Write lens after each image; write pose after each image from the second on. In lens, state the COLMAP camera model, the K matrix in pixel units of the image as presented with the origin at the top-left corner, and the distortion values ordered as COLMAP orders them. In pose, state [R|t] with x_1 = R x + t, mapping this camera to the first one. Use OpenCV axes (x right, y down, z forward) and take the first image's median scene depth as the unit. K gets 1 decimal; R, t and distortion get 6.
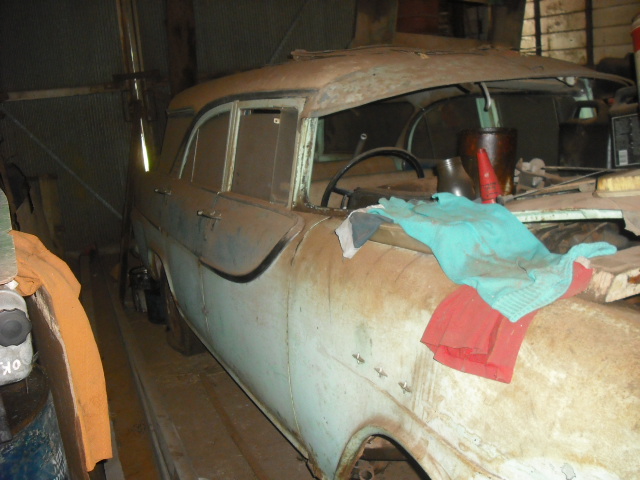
lens RADIAL K [[686.0, 0, 320.0], [0, 686.0, 240.0], [0, 0, 1]] dist [-0.128782, 0.010671]
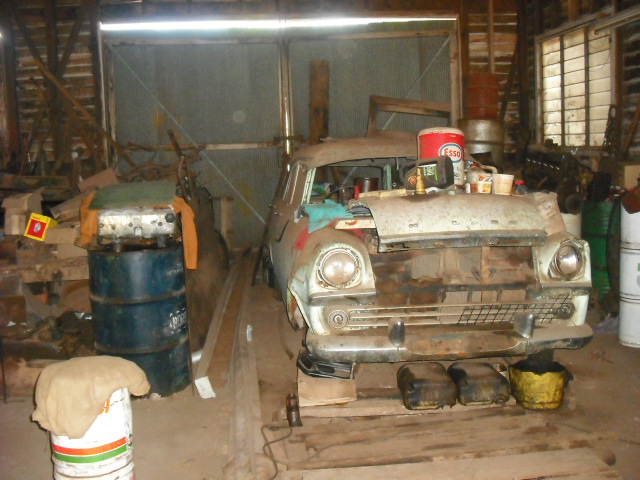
lens RADIAL K [[686.0, 0, 320.0], [0, 686.0, 240.0], [0, 0, 1]] dist [-0.128782, 0.010671]
pose [[0.952257, 0.086574, -0.292764, 0.280507], [-0.108737, 0.992242, -0.060265, 0.074665], [0.285276, 0.089222, 0.954284, -0.459060]]
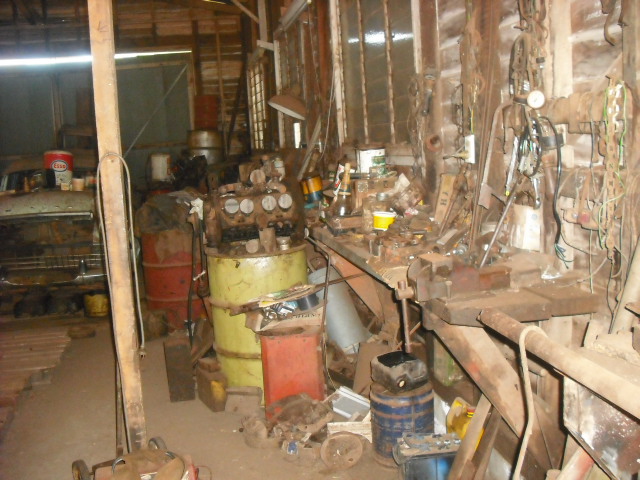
lens RADIAL K [[686.0, 0, 320.0], [0, 686.0, 240.0], [0, 0, 1]] dist [-0.128782, 0.010671]
pose [[0.981255, 0.050407, -0.186005, 0.877043], [-0.063003, 0.996058, -0.062439, 0.096217], [0.182125, 0.072987, 0.980563, -0.791556]]
